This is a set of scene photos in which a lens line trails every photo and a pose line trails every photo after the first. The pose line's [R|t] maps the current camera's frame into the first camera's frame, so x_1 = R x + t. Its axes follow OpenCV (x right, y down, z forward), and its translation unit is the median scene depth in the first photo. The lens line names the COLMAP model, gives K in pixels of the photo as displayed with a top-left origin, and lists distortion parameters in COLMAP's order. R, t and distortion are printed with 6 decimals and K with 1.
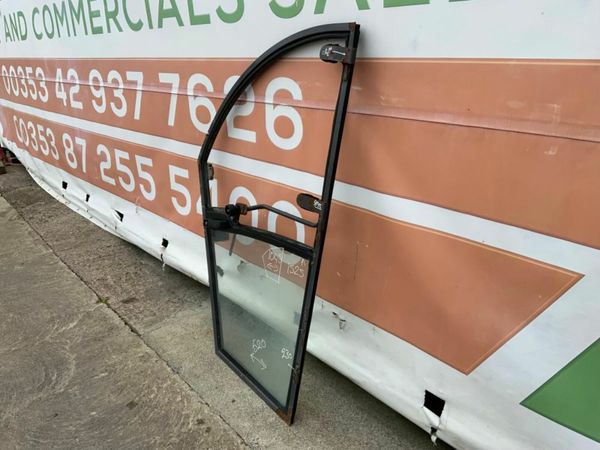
lens RADIAL K [[511.7, 0, 300.0], [0, 511.7, 225.0], [0, 0, 1]] dist [0.017020, -0.001613]
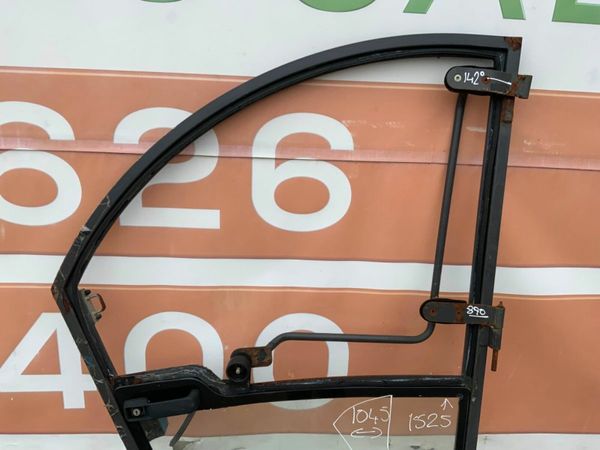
lens RADIAL K [[511.7, 0, 300.0], [0, 511.7, 225.0], [0, 0, 1]] dist [0.017020, -0.001613]
pose [[0.599273, -0.182779, 0.779399, -0.369384], [0.208437, 0.975632, 0.068533, -0.147861], [-0.772933, 0.121386, 0.622768, 0.474189]]
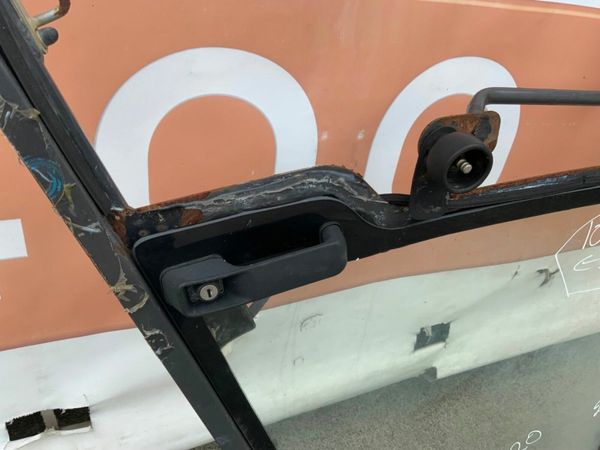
lens RADIAL K [[511.7, 0, 300.0], [0, 511.7, 225.0], [0, 0, 1]] dist [0.017020, -0.001613]
pose [[0.277564, -0.459839, 0.843508, -0.271123], [0.170960, 0.887636, 0.427639, -0.082430], [-0.945373, 0.025509, 0.324990, 0.770307]]
